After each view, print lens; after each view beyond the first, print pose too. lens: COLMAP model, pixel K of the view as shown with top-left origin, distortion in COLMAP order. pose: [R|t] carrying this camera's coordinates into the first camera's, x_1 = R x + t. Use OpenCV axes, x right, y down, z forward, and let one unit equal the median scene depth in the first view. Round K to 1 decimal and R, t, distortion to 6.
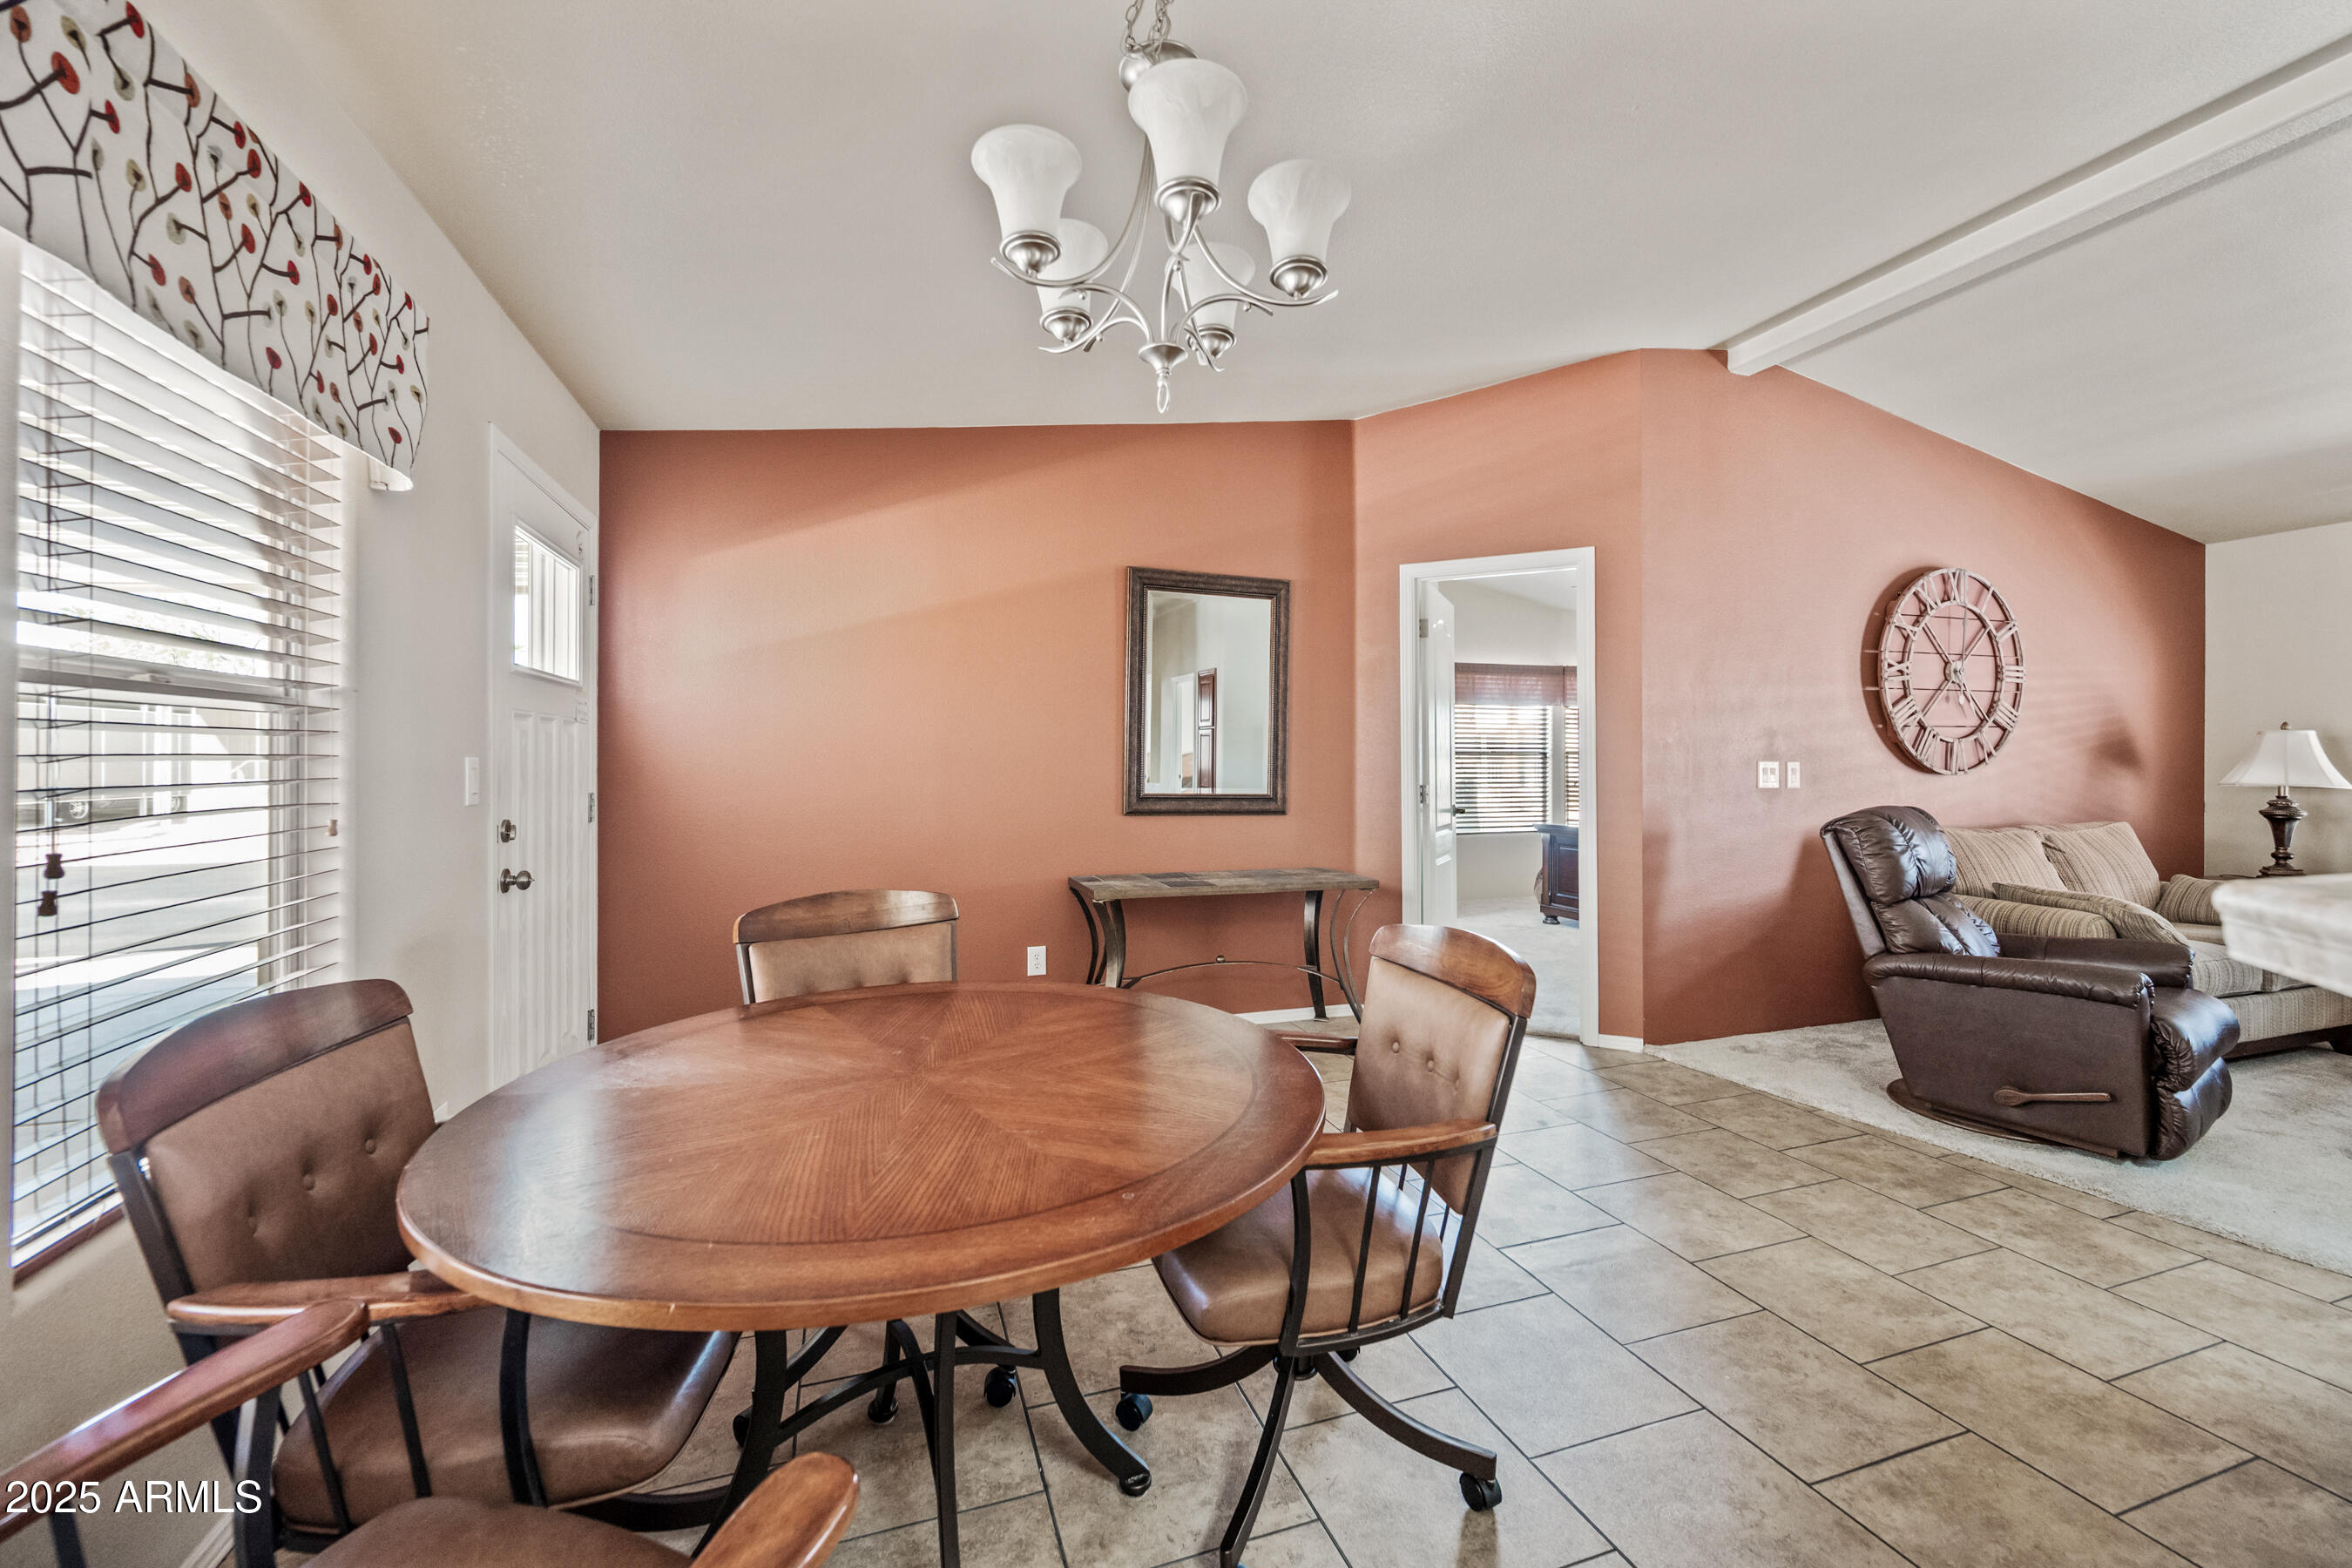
lens RADIAL K [[932.4, 0, 1175.4], [0, 932.4, 764.4], [0, 0, 1]] dist [-0.000759, 0.000624]
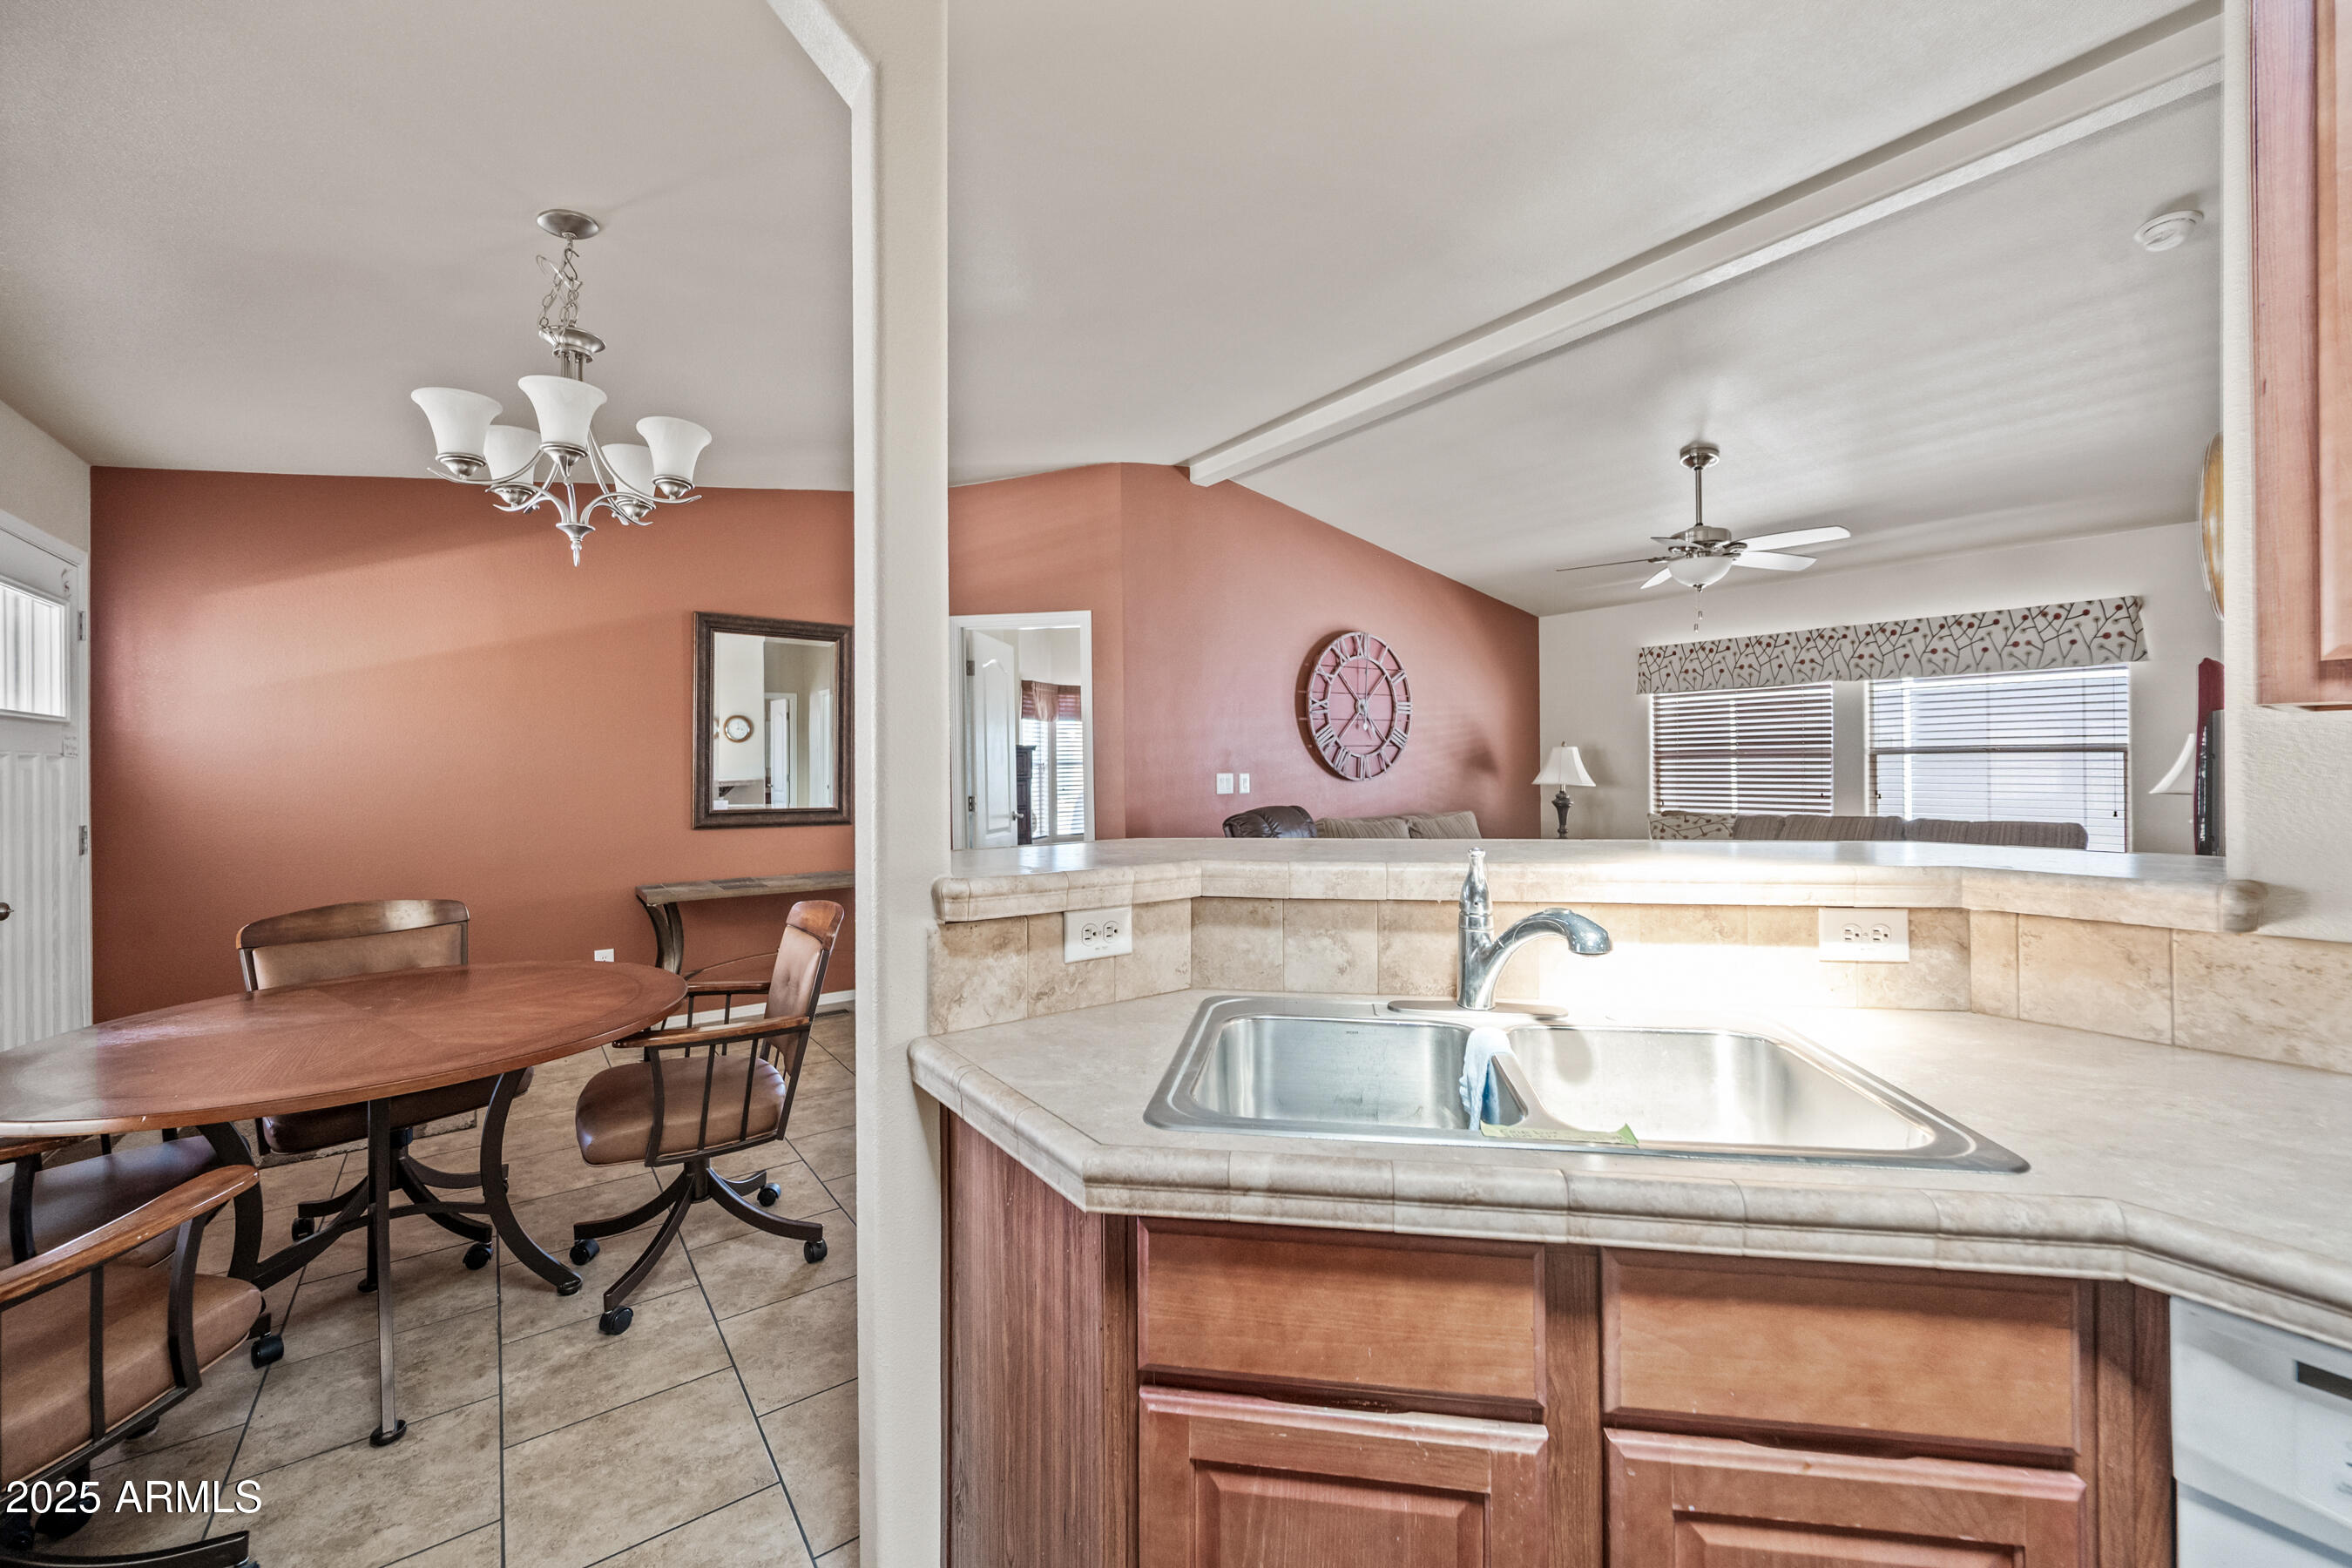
lens RADIAL K [[932.4, 0, 1174.7], [0, 932.4, 762.6], [0, 0, 1]] dist [-0.000759, 0.000624]
pose [[0.953584, -0.010938, 0.300927, 0.161858], [0.012217, 0.999923, -0.002370, -0.016978], [-0.300878, 0.005937, 0.953644, -0.260788]]
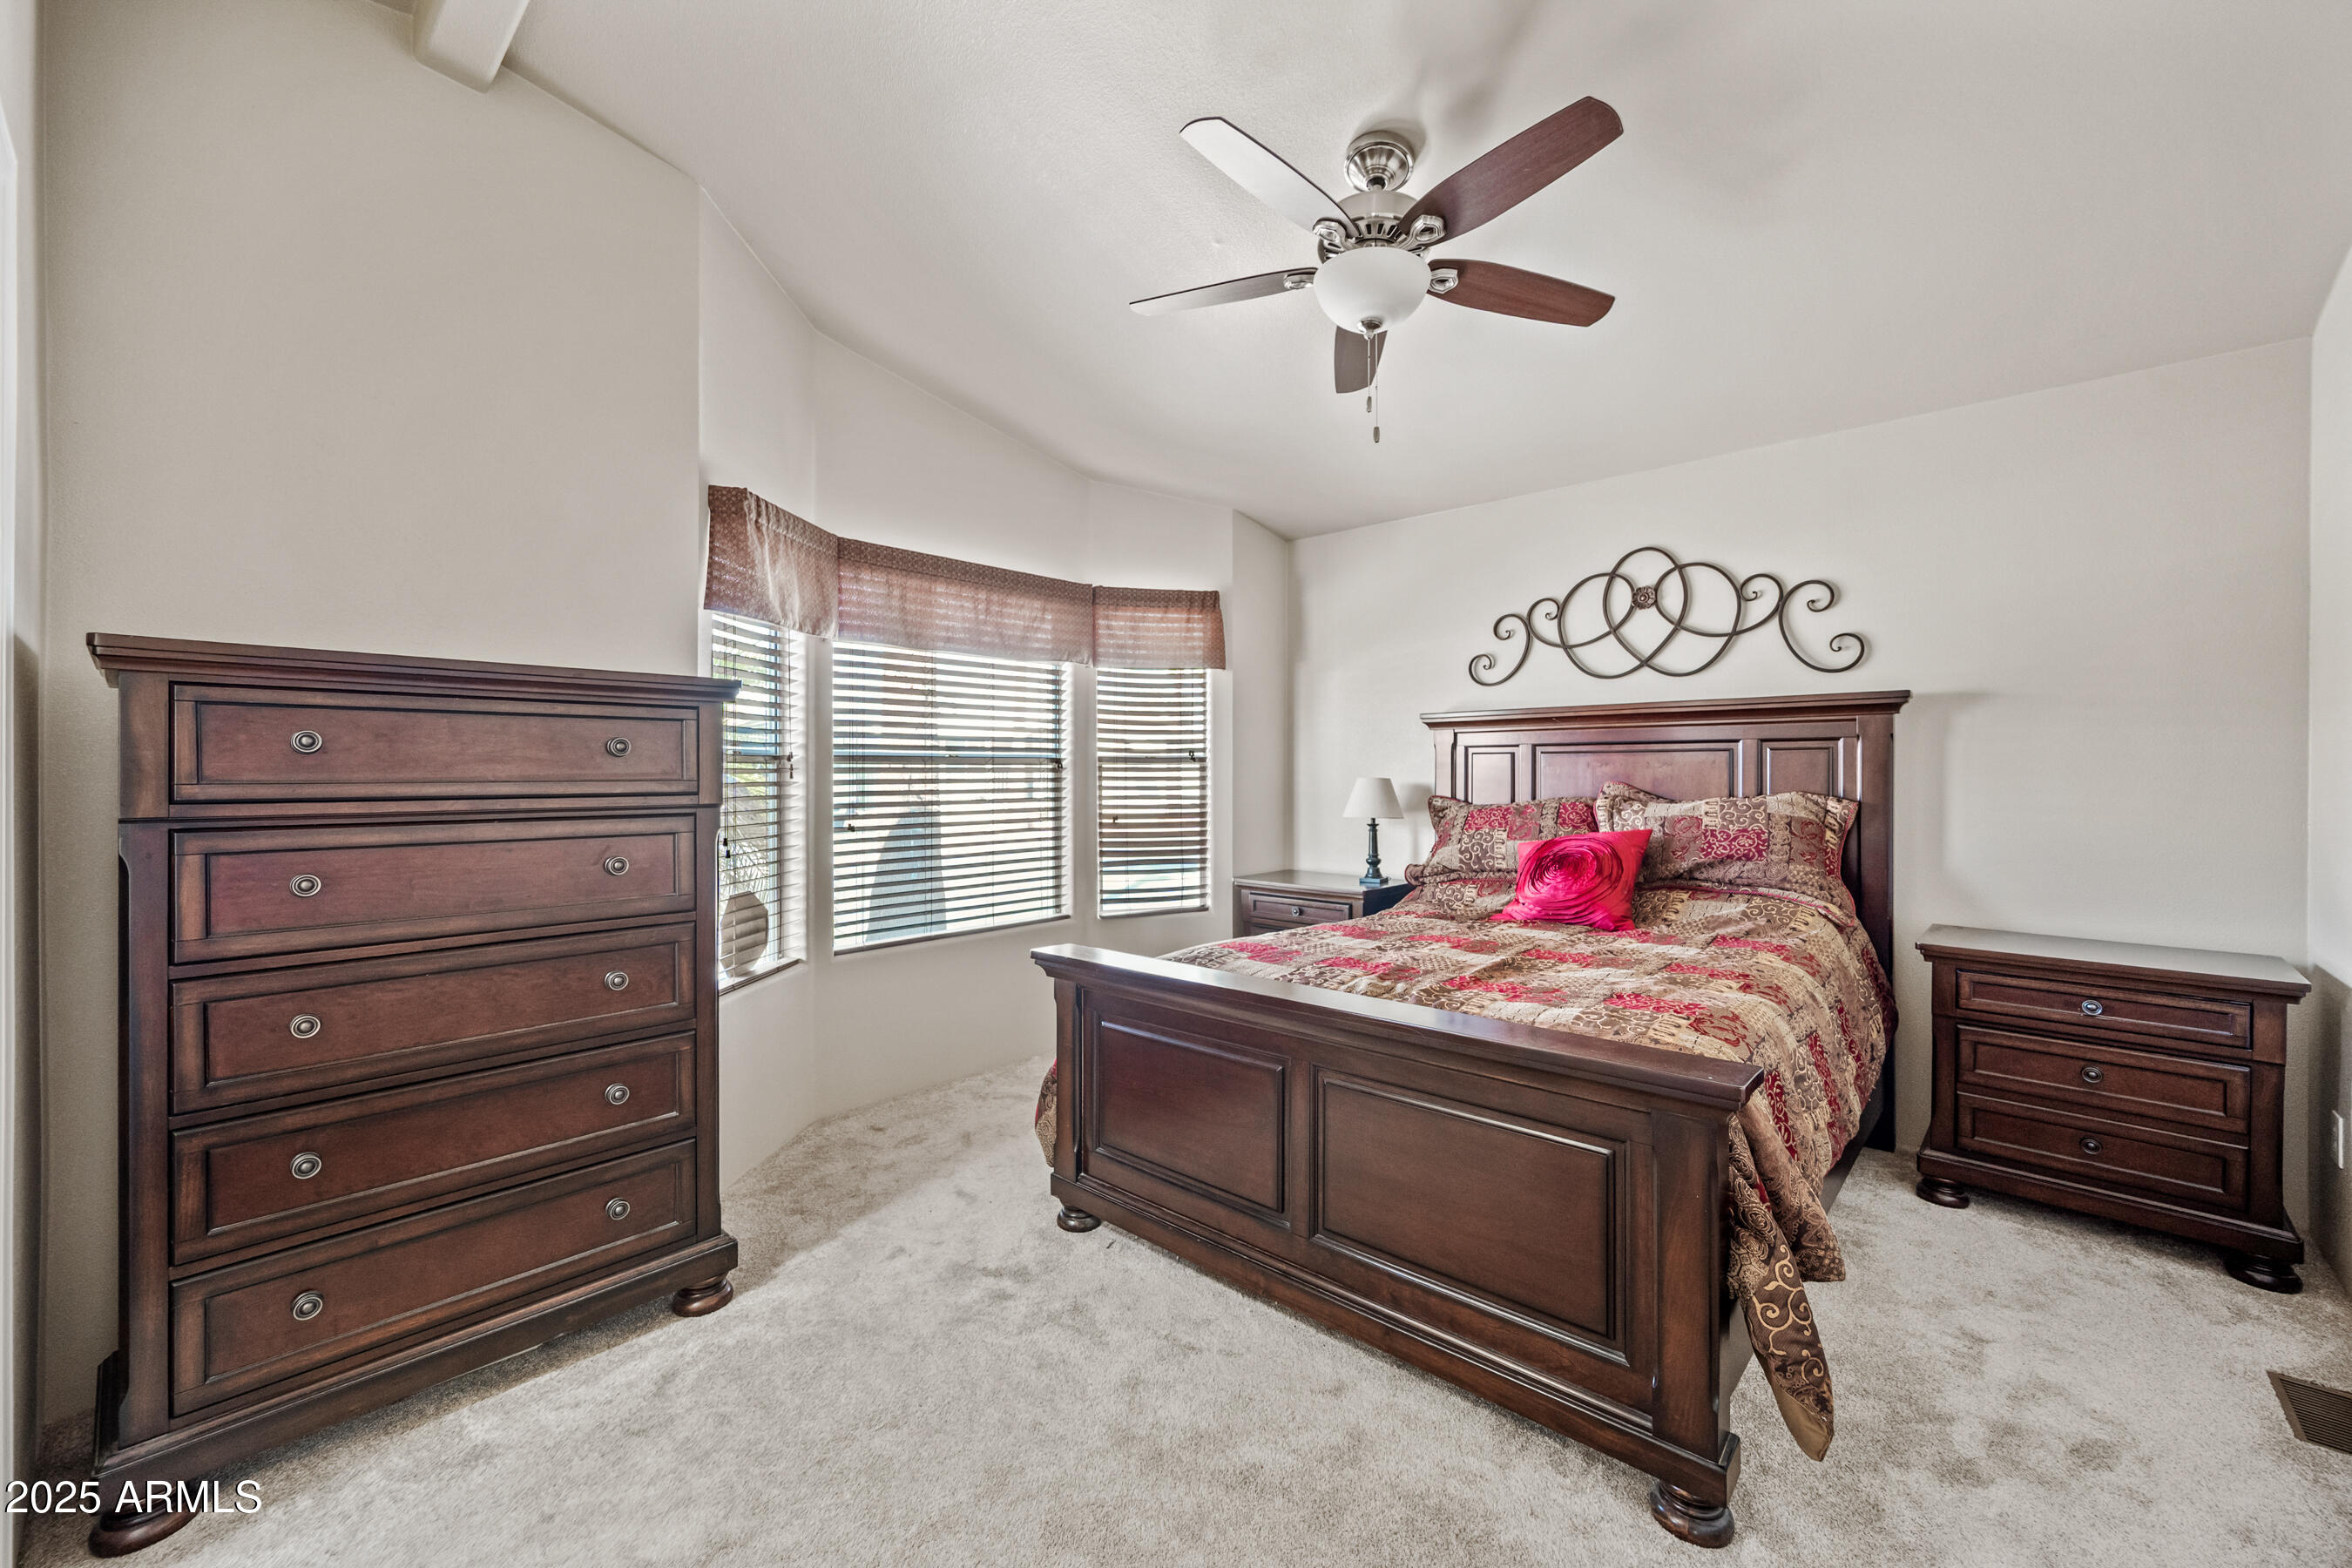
lens RADIAL K [[932.4, 0, 1179.2], [0, 932.4, 771.8], [0, 0, 1]] dist [-0.000759, 0.000624]
pose [[0.872442, -0.000136, 0.488718, 0.433596], [0.001985, 0.999993, -0.003266, -0.008544], [-0.488714, 0.003820, 0.872436, 1.106924]]
